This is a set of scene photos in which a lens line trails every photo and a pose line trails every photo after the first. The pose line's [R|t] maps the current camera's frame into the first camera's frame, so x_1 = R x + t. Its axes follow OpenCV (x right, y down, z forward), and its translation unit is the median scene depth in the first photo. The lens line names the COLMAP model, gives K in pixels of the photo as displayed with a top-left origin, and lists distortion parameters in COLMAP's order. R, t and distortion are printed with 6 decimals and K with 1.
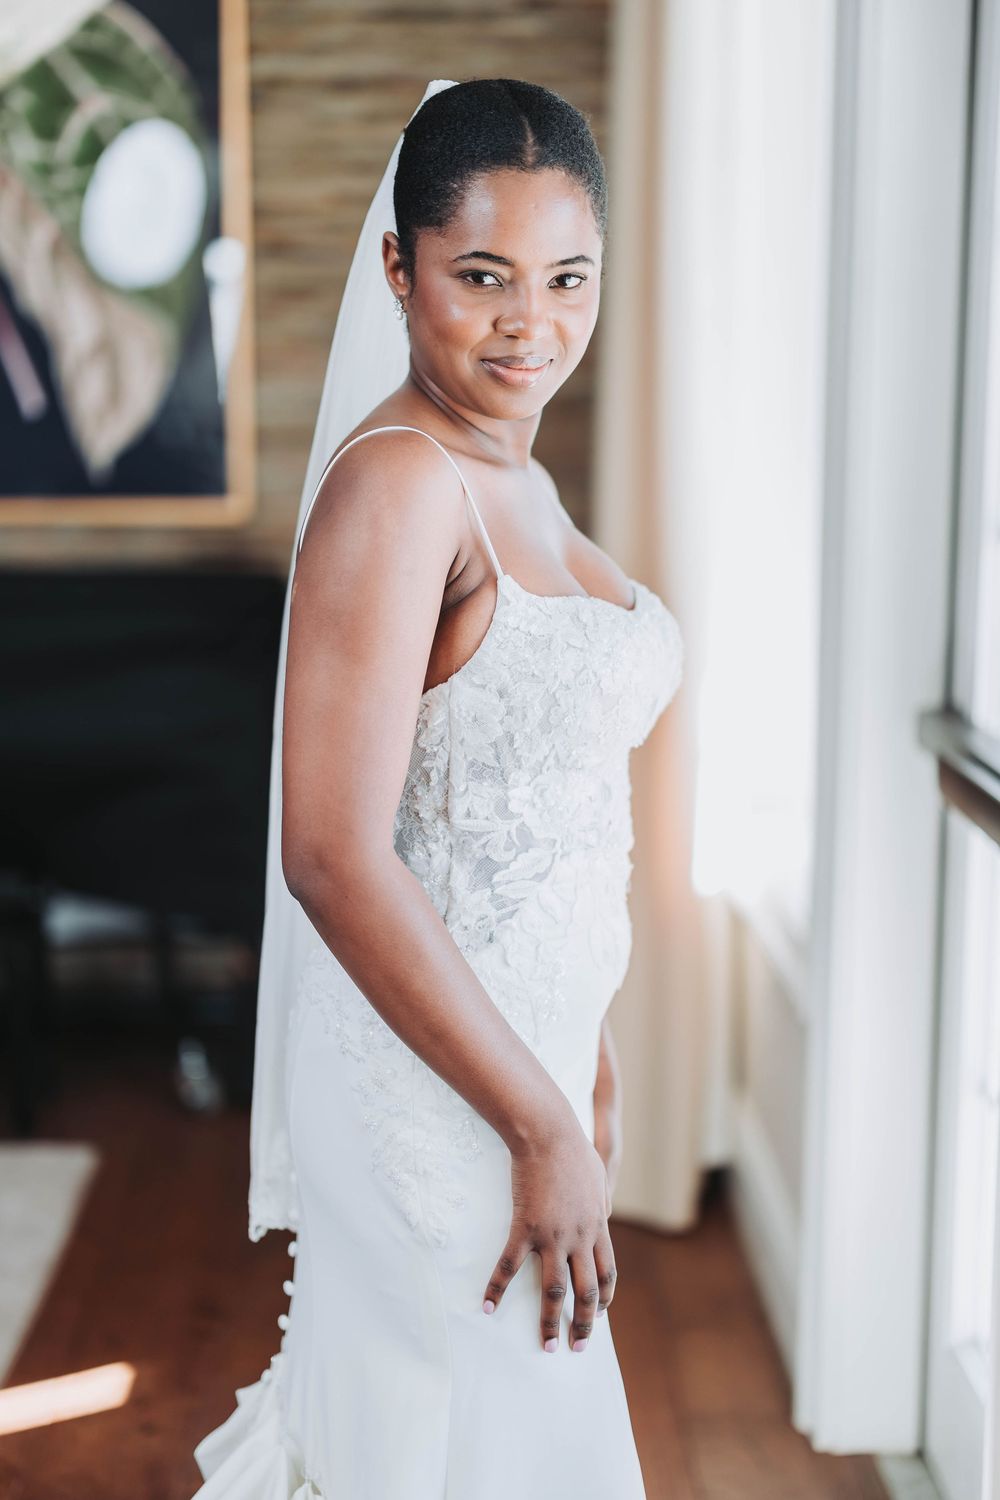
lens RADIAL K [[2372.8, 0, 500.0], [0, 2372.8, 750.0], [0, 0, 1]] dist [0.006436, -0.119518]
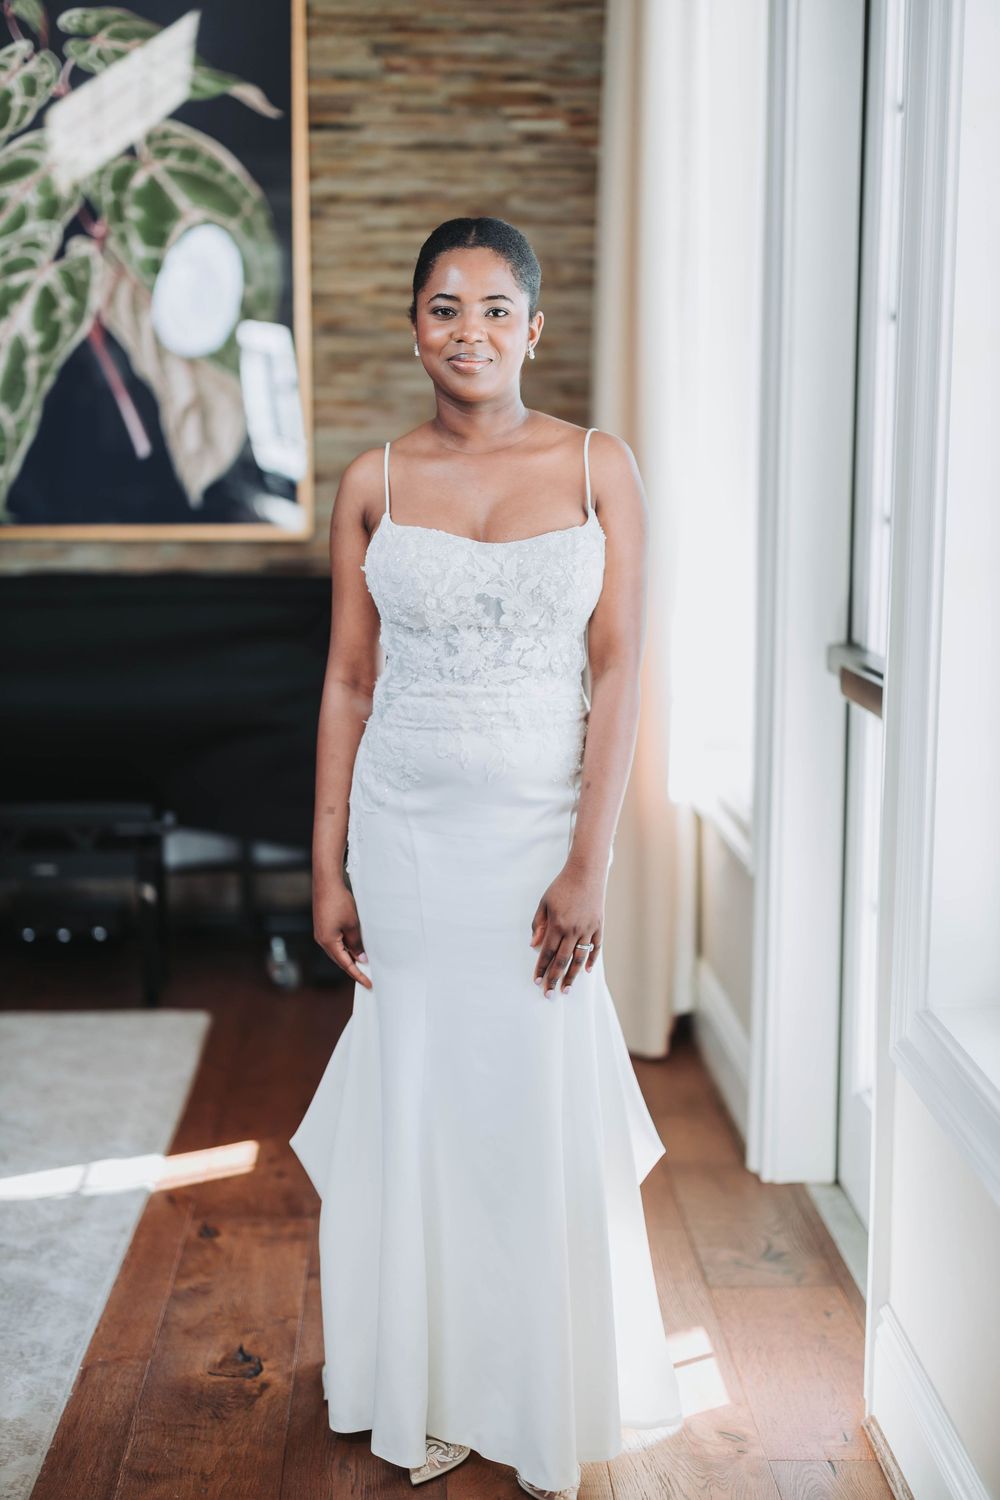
lens RADIAL K [[2182.8, 0, 500.0], [0, 2182.8, 750.0], [0, 0, 1]] dist [0.053661, -0.072565]
pose [[0.999801, -0.005280, 0.019226, -0.029521], [0.005668, 0.999780, -0.020218, 0.043921], [-0.019115, 0.020323, 0.999611, -0.191107]]
